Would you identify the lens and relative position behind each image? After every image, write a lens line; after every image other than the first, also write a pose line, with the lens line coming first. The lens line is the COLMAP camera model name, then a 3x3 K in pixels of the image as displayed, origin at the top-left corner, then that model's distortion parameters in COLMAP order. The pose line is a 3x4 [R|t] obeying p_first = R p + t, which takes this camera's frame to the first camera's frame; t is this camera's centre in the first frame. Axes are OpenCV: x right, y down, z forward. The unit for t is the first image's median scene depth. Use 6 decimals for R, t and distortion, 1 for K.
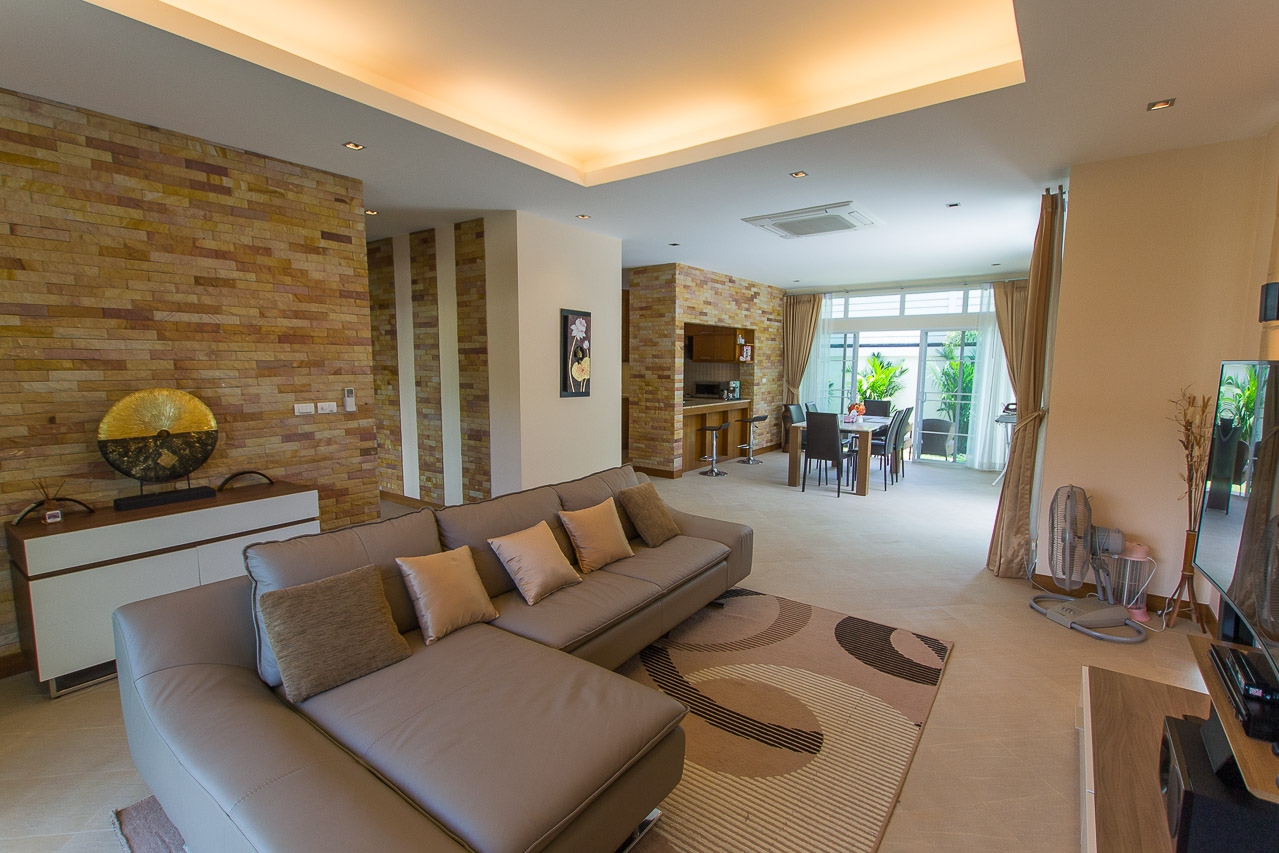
lens RADIAL K [[582.0, 0, 645.8], [0, 582.0, 428.8], [0, 0, 1]] dist [0.002813, -0.004423]
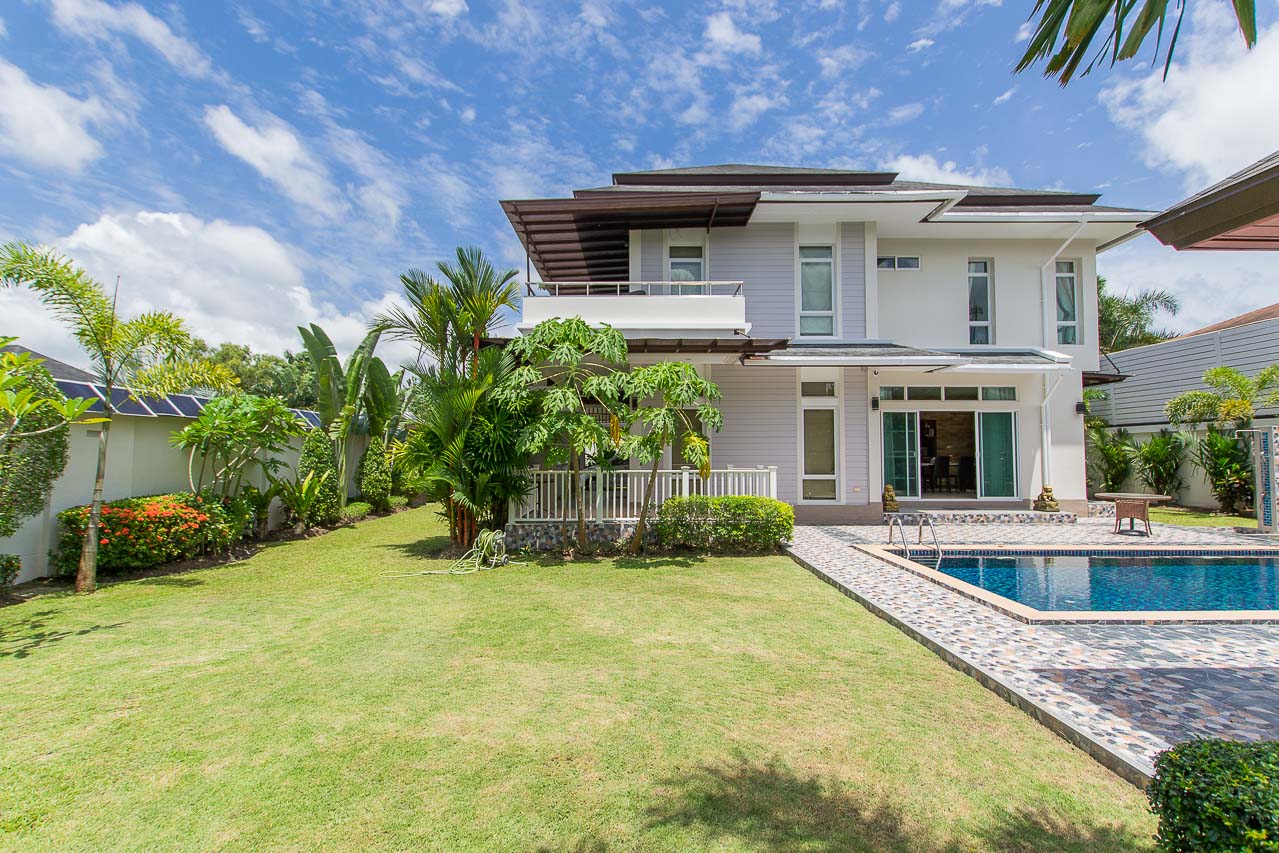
lens RADIAL K [[582.0, 0, 641.5], [0, 582.0, 426.3], [0, 0, 1]] dist [0.002813, -0.004423]
pose [[0.600617, -0.042690, -0.798396, 1.159895], [-0.090271, 0.988568, -0.120768, 0.172524], [0.794424, 0.144608, 0.589897, -0.917965]]
